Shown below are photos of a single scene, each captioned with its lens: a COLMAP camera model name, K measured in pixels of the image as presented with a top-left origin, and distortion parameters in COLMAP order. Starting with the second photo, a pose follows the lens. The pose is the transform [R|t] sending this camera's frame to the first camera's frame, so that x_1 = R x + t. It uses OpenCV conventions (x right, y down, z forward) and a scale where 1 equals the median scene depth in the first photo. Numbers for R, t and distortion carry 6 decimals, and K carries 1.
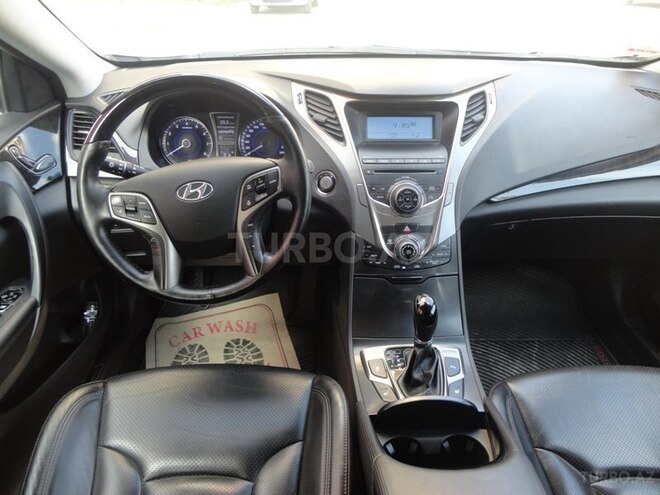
lens RADIAL K [[488.8, 0, 327.0], [0, 488.8, 248.3], [0, 0, 1]] dist [0.001997, 0.000631]
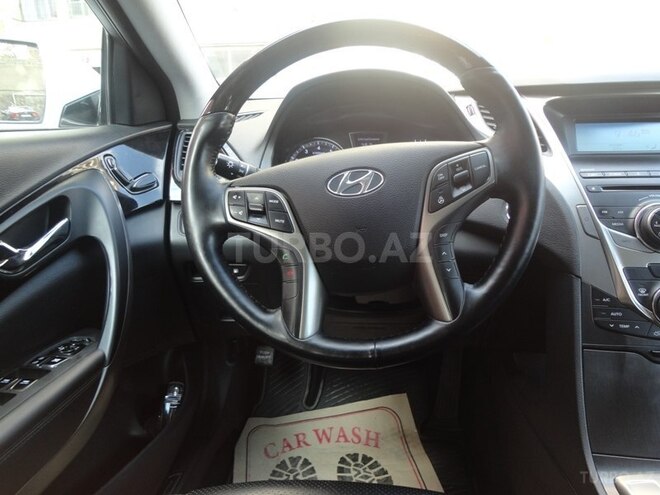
lens RADIAL K [[488.8, 0, 327.0], [0, 488.8, 248.3], [0, 0, 1]] dist [0.001997, 0.000631]
pose [[0.987273, 0.009294, -0.158764, -0.164610], [-0.048054, 0.969062, -0.242094, 0.099277], [0.151602, 0.246642, 0.957175, 0.324171]]
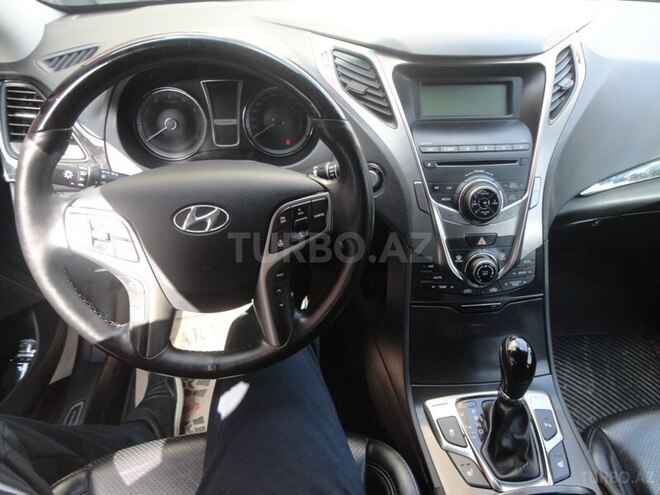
lens RADIAL K [[488.8, 0, 327.0], [0, 488.8, 248.3], [0, 0, 1]] dist [0.001997, 0.000631]
pose [[0.997895, -0.033103, 0.055762, -0.111951], [0.026230, 0.992456, 0.119763, -0.122367], [-0.059306, -0.118048, 0.991235, 0.264115]]
